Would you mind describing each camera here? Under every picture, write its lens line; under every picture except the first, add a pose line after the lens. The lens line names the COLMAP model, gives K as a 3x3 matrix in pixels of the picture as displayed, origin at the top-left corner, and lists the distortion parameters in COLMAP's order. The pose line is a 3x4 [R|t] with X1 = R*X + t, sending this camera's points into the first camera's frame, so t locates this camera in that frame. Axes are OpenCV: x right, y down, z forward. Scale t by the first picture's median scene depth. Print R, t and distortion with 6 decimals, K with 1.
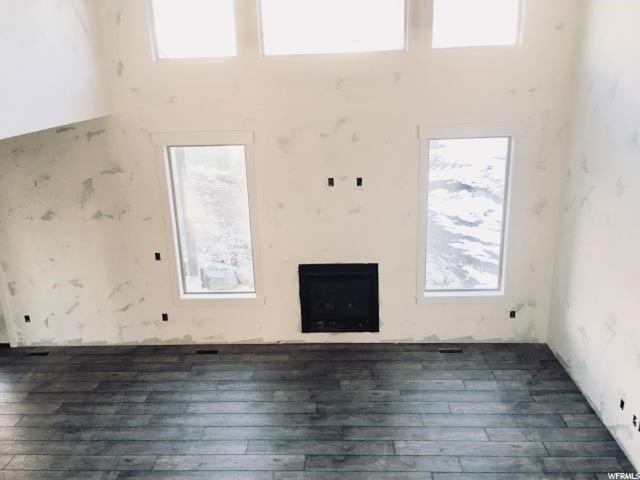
lens RADIAL K [[541.7, 0, 320.0], [0, 541.7, 240.0], [0, 0, 1]] dist [0.043579, -0.019436]
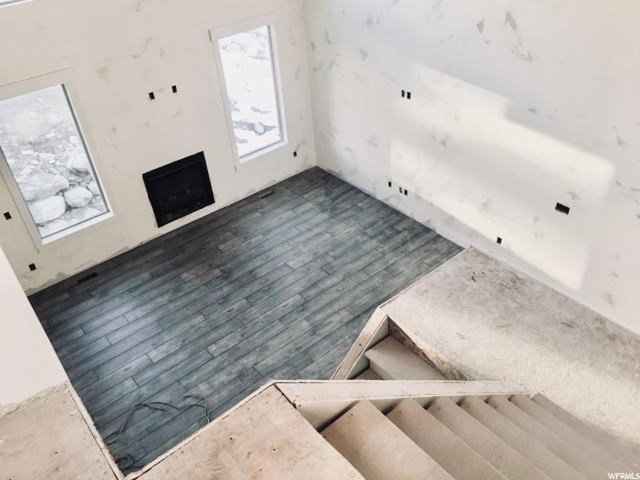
lens RADIAL K [[541.7, 0, 320.0], [0, 541.7, 240.0], [0, 0, 1]] dist [0.043579, -0.019436]
pose [[0.746736, -0.414194, 0.520413, -0.430209], [0.245391, 0.898799, 0.363241, -0.161349], [-0.618198, -0.143540, 0.772805, -0.149103]]
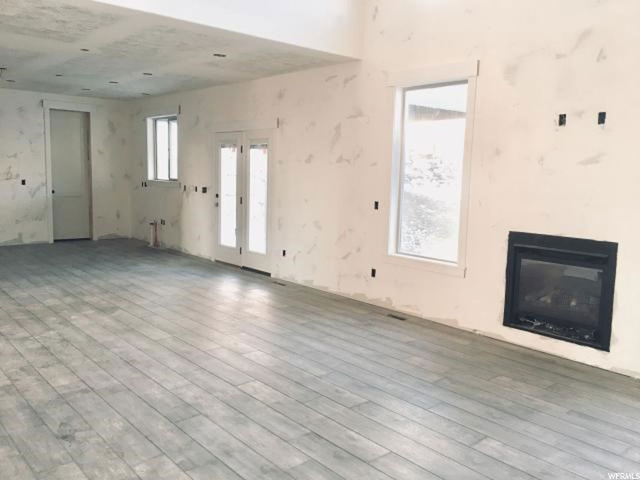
lens RADIAL K [[541.7, 0, 320.0], [0, 541.7, 240.0], [0, 0, 1]] dist [0.043579, -0.019436]
pose [[0.692841, 0.144399, -0.706485, 0.340278], [-0.268558, 0.960933, -0.066965, 0.190178], [0.669215, 0.236128, 0.704553, 0.274382]]
